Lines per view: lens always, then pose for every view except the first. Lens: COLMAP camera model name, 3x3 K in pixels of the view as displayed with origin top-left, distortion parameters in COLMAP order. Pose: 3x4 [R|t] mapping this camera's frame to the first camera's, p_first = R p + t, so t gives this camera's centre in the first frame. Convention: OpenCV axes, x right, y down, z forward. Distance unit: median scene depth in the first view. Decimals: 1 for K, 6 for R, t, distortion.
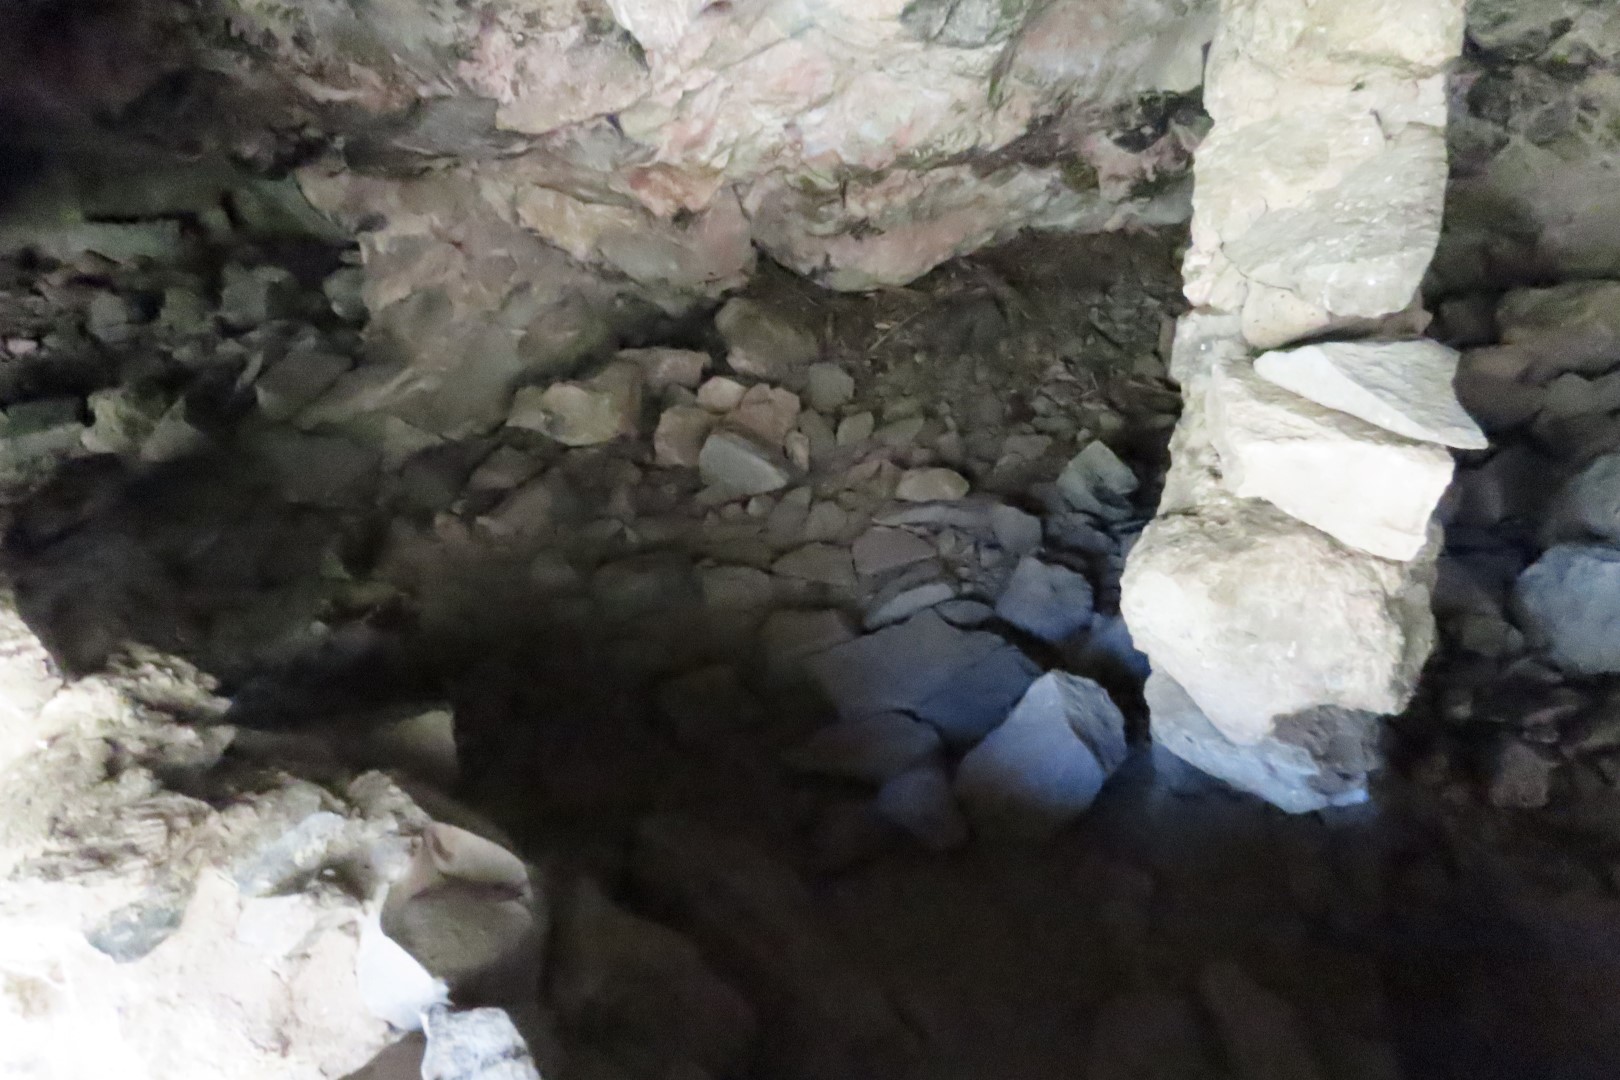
lens RADIAL K [[1031.1, 0, 812.3], [0, 1031.1, 540.0], [0, 0, 1]] dist [-0.007264, 0.002302]
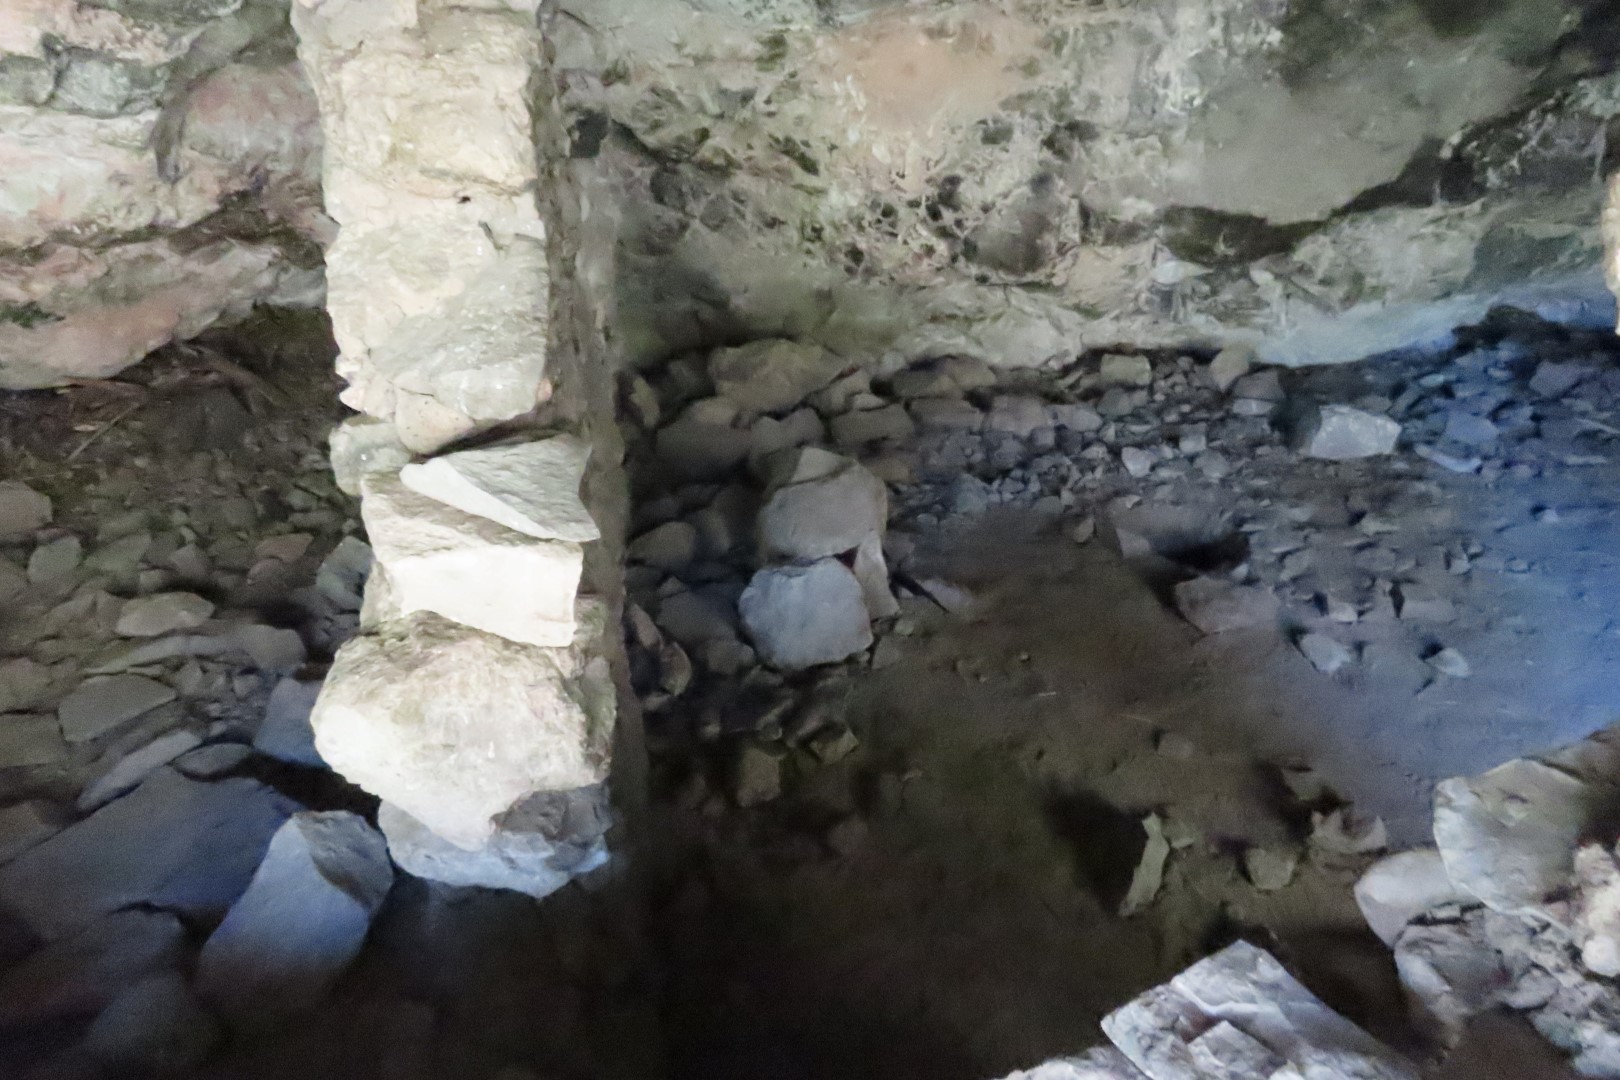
lens RADIAL K [[1031.1, 0, 816.2], [0, 1031.1, 540.6], [0, 0, 1]] dist [-0.007264, 0.002302]
pose [[0.801938, -0.157834, 0.576180, 0.097193], [0.188302, 0.982087, 0.006942, -0.023887], [-0.566955, 0.102929, 0.817293, -0.015629]]
